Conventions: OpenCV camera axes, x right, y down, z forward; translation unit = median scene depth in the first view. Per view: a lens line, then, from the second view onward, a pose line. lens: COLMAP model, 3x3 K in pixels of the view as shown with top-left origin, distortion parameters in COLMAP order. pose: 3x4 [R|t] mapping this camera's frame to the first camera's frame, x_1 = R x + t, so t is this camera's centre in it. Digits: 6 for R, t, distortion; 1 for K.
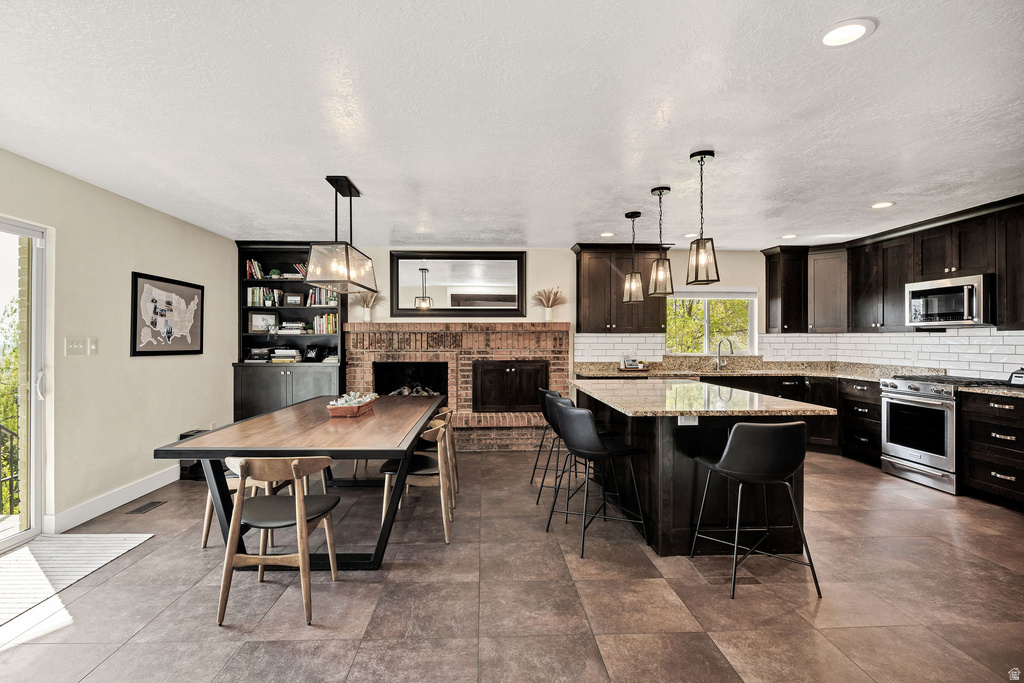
lens RADIAL K [[476.3, 0, 513.5], [0, 476.3, 337.5], [0, 0, 1]] dist [-0.006244, -0.000042]
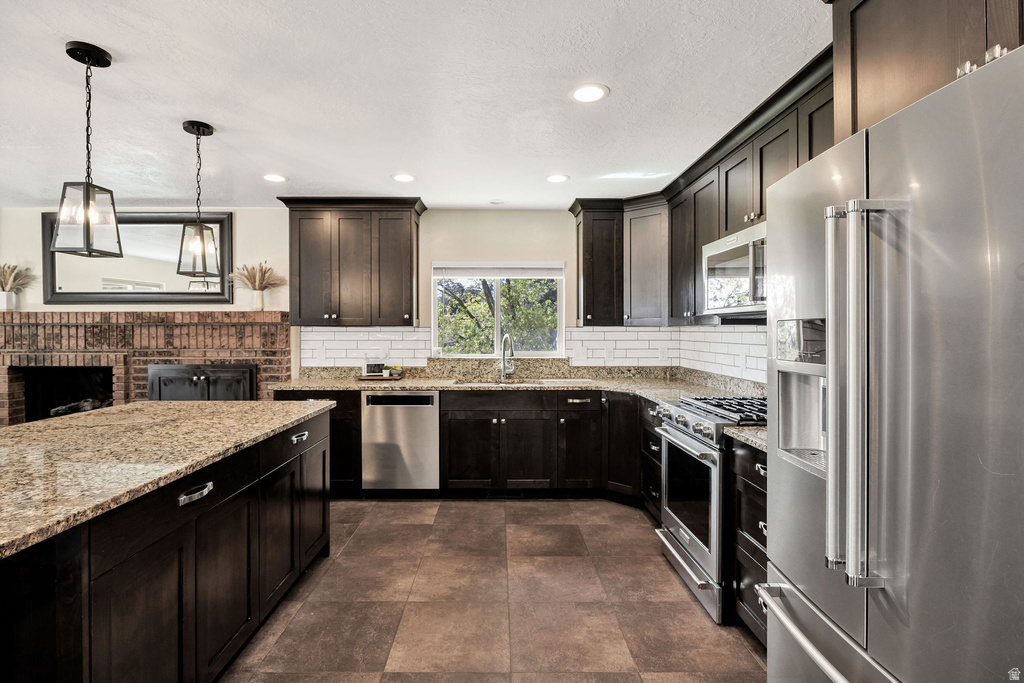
lens RADIAL K [[476.3, 0, 513.9], [0, 476.3, 335.2], [0, 0, 1]] dist [-0.006244, -0.000042]
pose [[0.999455, 0.000811, -0.033011, 0.493996], [-0.000505, 0.999957, 0.009286, -0.002706], [0.033017, -0.009264, 0.999412, 0.310123]]
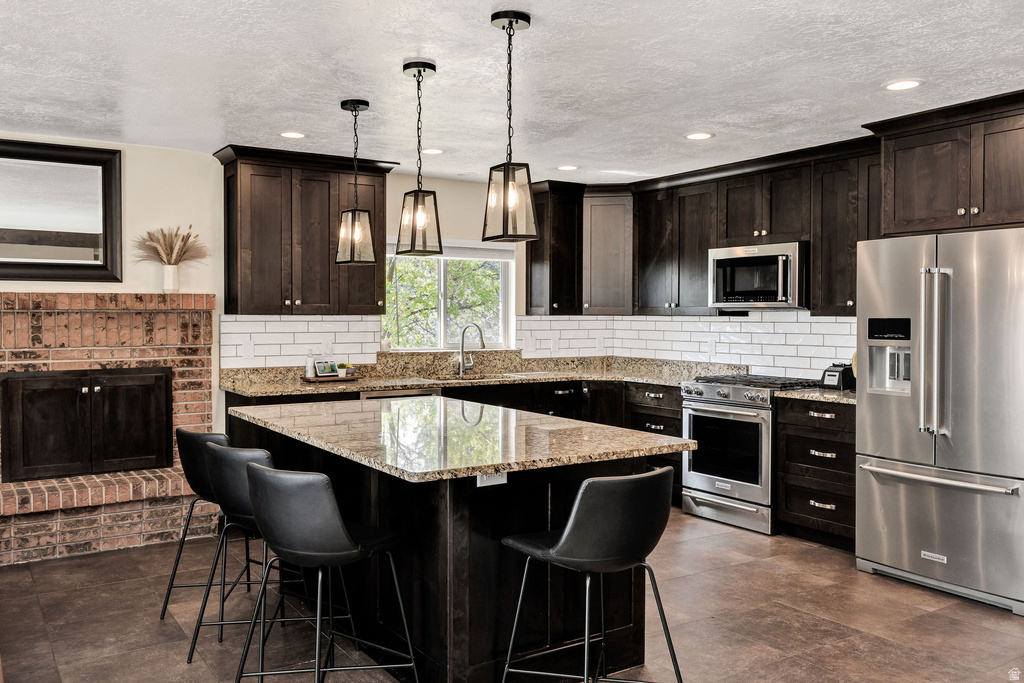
lens RADIAL K [[811.3, 0, 481.9], [0, 811.3, 332.8], [0, 0, 1]] dist [-0.008227, 0.004995]
pose [[0.874181, -0.009035, 0.485516, -0.059324], [-0.003273, 0.999695, 0.024496, -0.012121], [-0.485589, -0.023003, 0.873884, 0.073227]]
